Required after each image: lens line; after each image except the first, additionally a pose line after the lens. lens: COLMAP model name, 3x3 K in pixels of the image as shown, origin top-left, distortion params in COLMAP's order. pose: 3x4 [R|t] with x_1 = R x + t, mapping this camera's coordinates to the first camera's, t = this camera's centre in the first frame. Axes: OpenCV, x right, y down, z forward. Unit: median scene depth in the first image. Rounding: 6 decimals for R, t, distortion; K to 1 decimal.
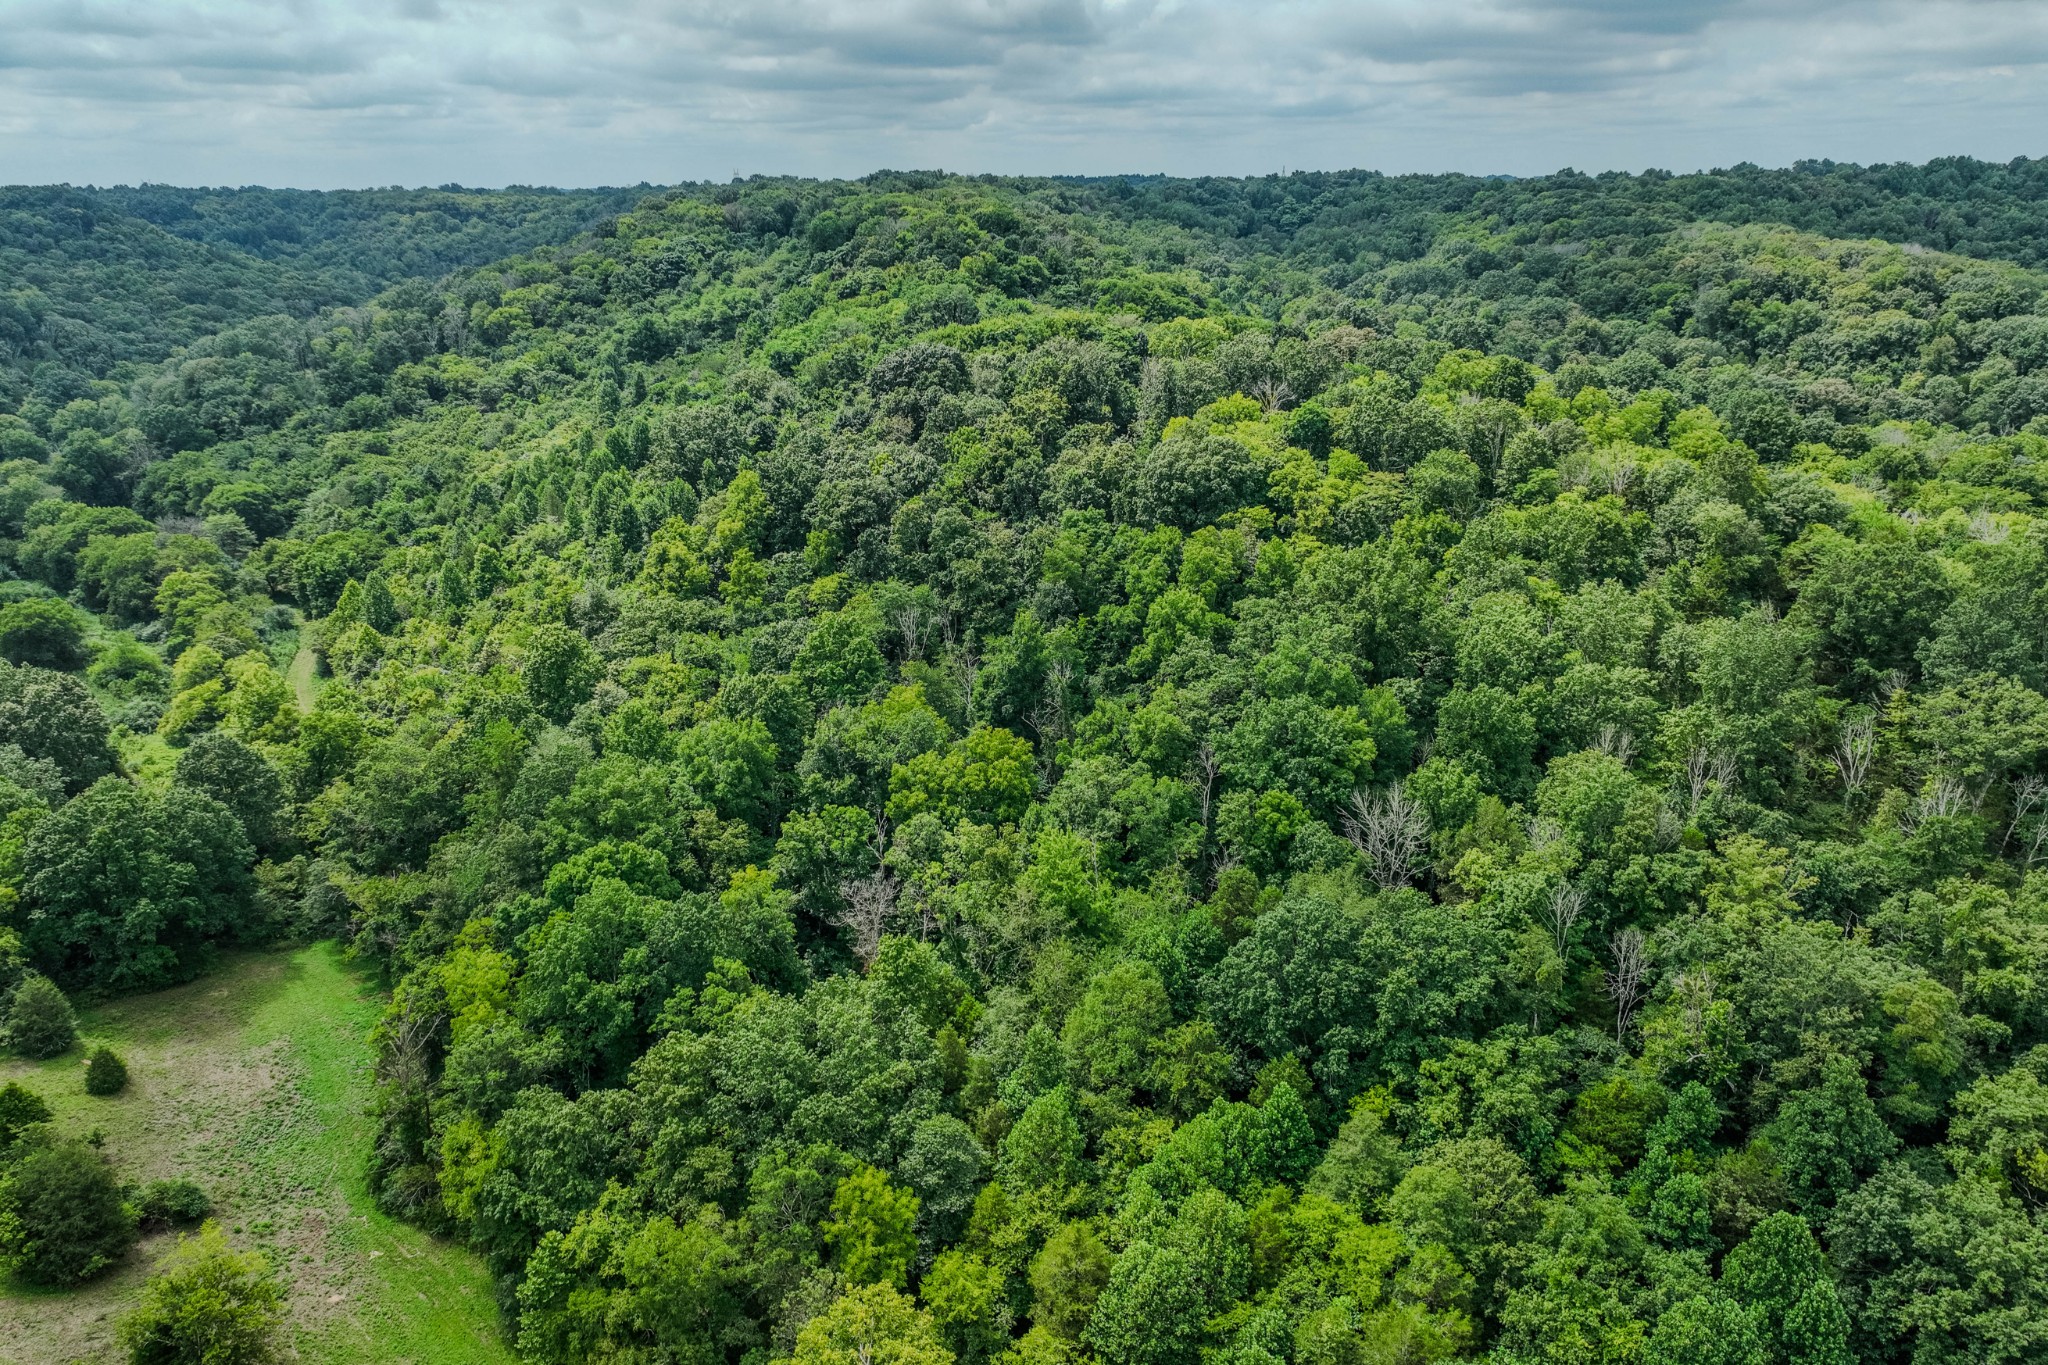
lens RADIAL K [[1450.4, 0, 1024.0], [0, 1450.4, 682.5], [0, 0, 1]] dist [-0.001026, 0.018038]
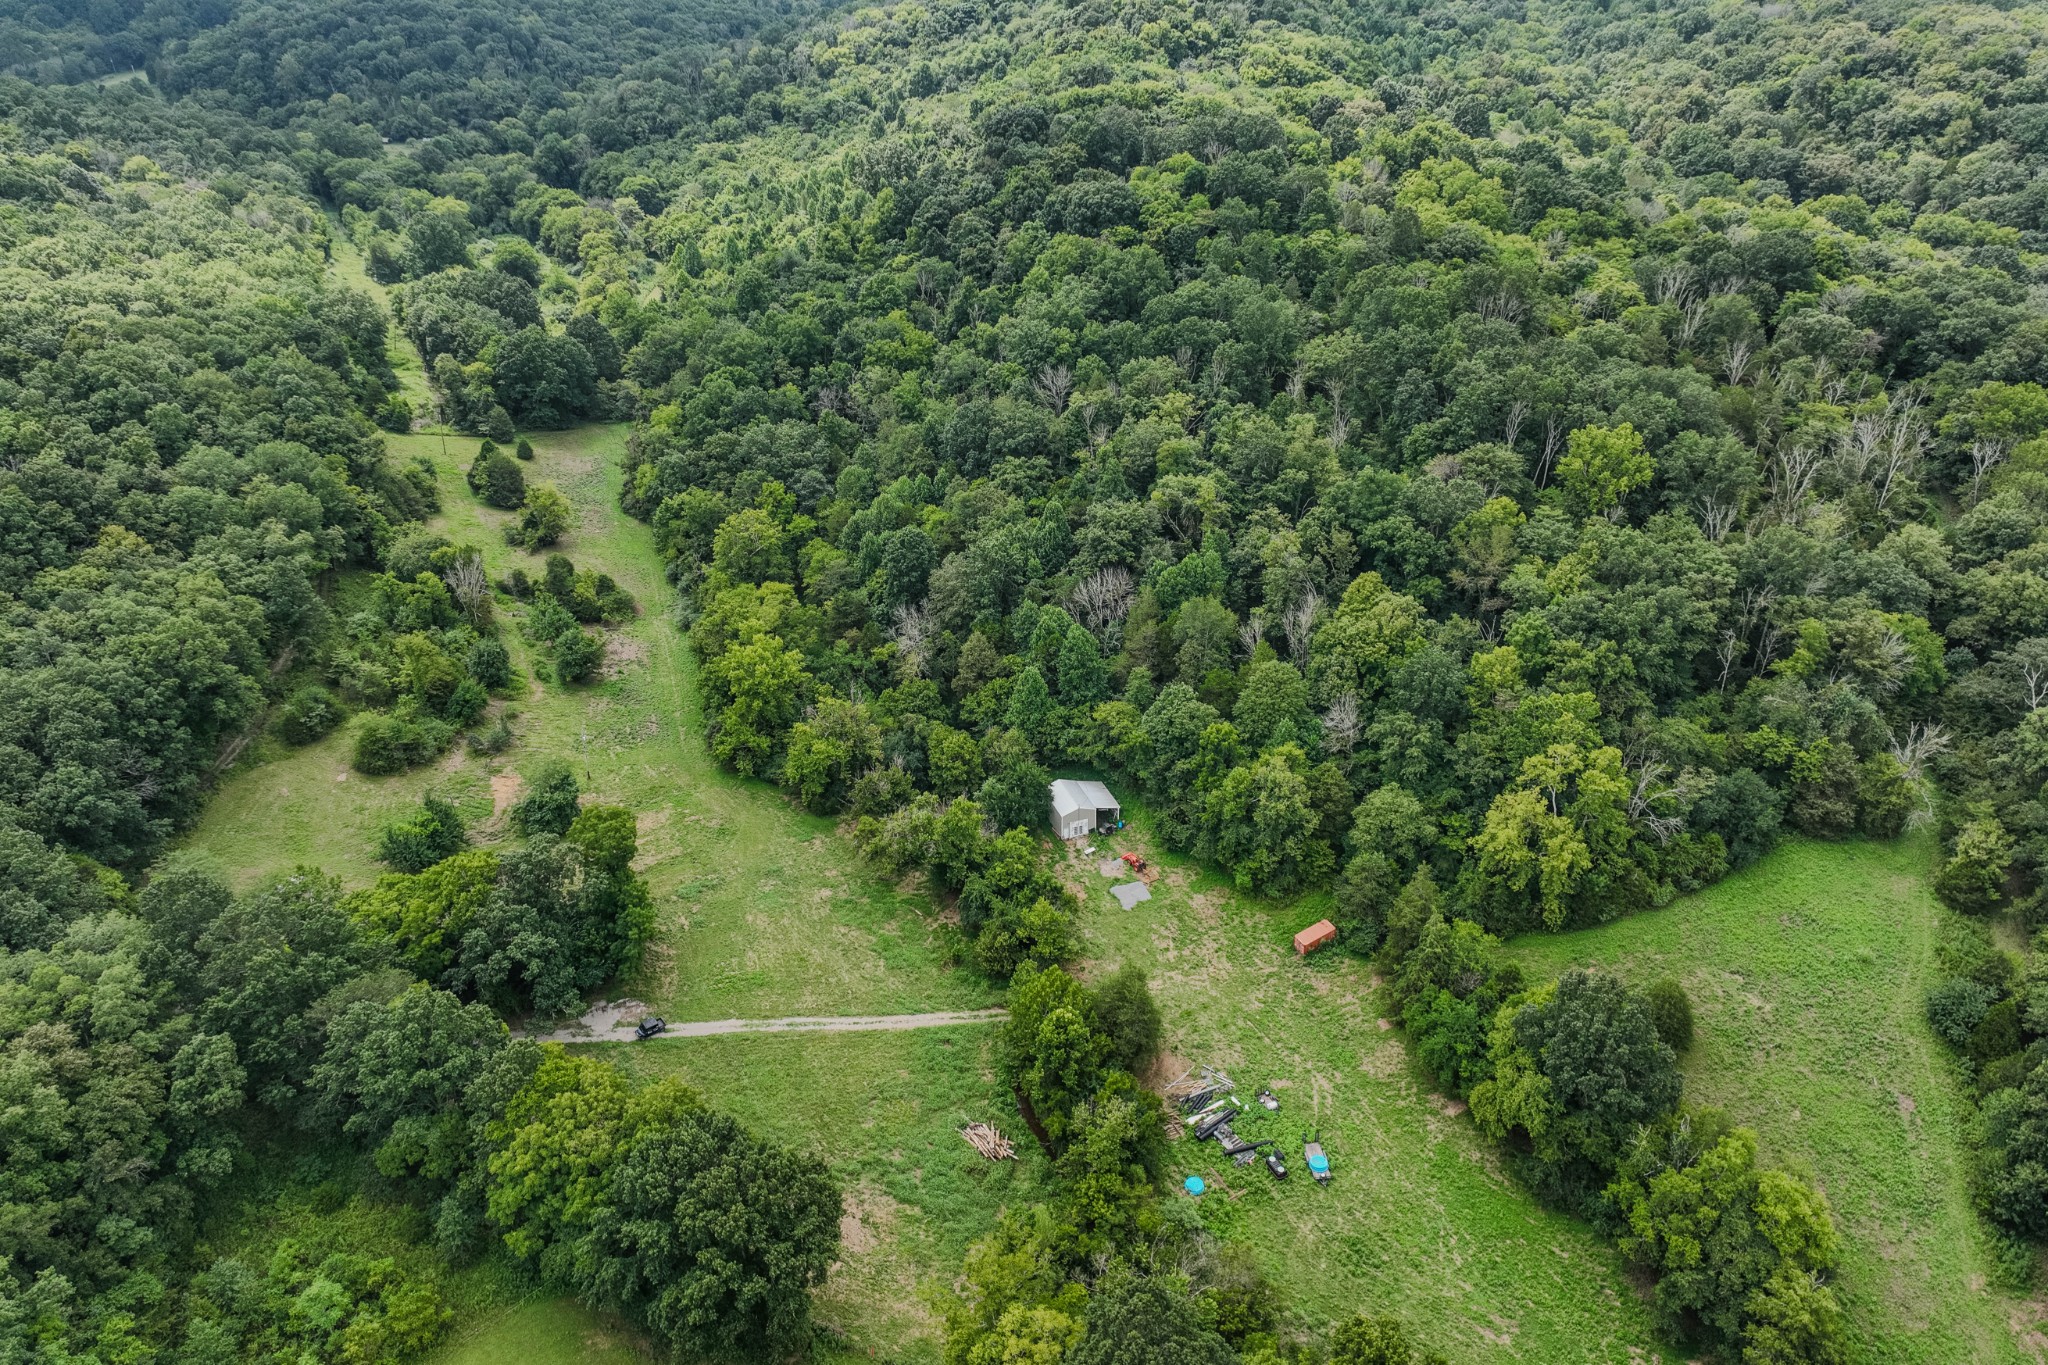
lens RADIAL K [[1450.4, 0, 1024.0], [0, 1450.4, 682.5], [0, 0, 1]] dist [-0.001026, 0.018038]
pose [[0.956121, 0.141960, -0.256281, 0.305120], [-0.092824, 0.976482, 0.194591, 0.045260], [0.277878, -0.162263, 0.946813, -0.402649]]
